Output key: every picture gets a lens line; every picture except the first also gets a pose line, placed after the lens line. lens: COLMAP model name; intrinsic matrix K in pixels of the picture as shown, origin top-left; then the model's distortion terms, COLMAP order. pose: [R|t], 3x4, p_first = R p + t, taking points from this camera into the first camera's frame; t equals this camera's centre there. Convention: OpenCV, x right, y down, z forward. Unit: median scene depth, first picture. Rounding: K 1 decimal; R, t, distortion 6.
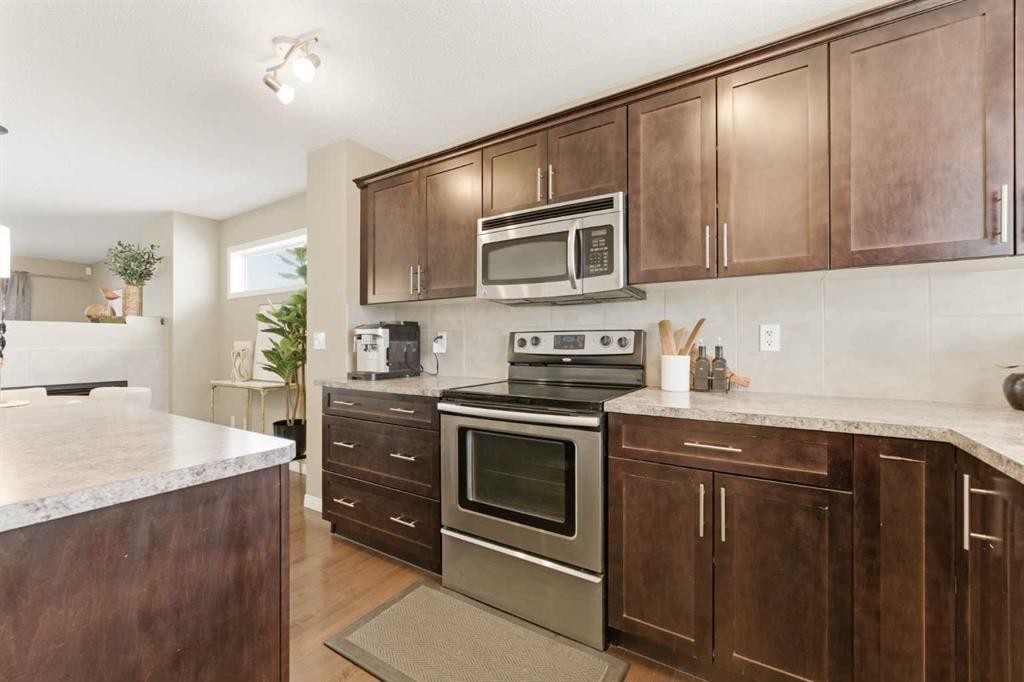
lens RADIAL K [[417.4, 0, 506.0], [0, 417.4, 340.9], [0, 0, 1]] dist [-0.002382, -0.000493]
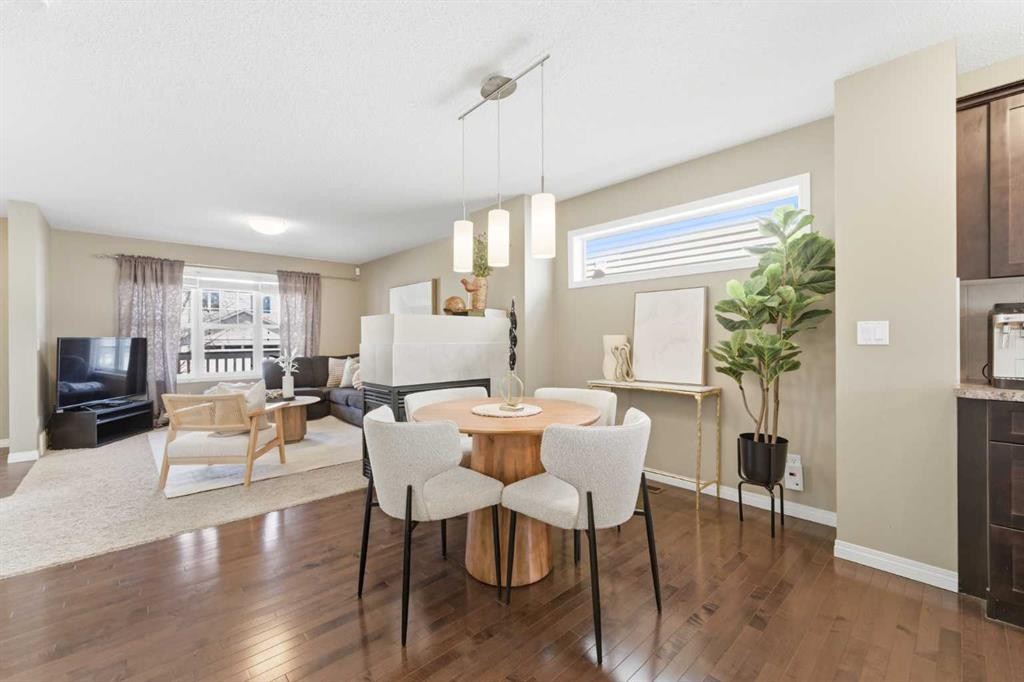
lens RADIAL K [[417.4, 0, 510.2], [0, 417.4, 337.9], [0, 0, 1]] dist [-0.002382, -0.000493]
pose [[0.968368, -0.000933, -0.249524, -1.395992], [0.000787, 0.999999, -0.000684, 0.014284], [0.249524, 0.000466, 0.968368, 0.226048]]
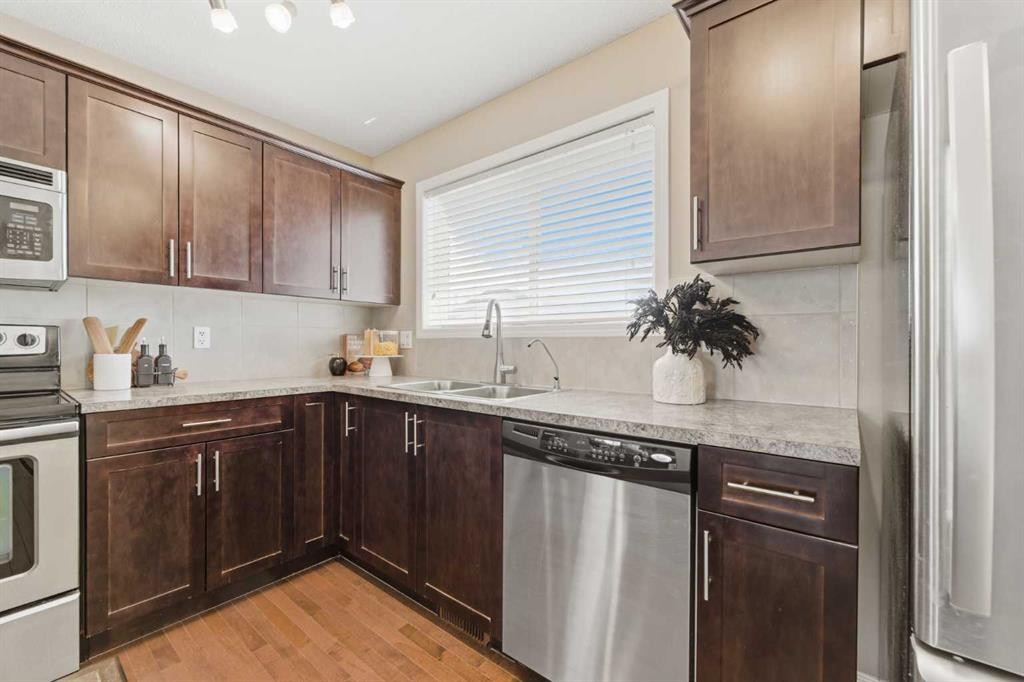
lens RADIAL K [[417.4, 0, 514.4], [0, 417.4, 346.2], [0, 0, 1]] dist [-0.002382, -0.000493]
pose [[0.096910, -0.004367, 0.995284, -0.506483], [-0.007530, 0.999959, 0.005121, 0.004232], [-0.995265, -0.007991, 0.096873, -0.046353]]
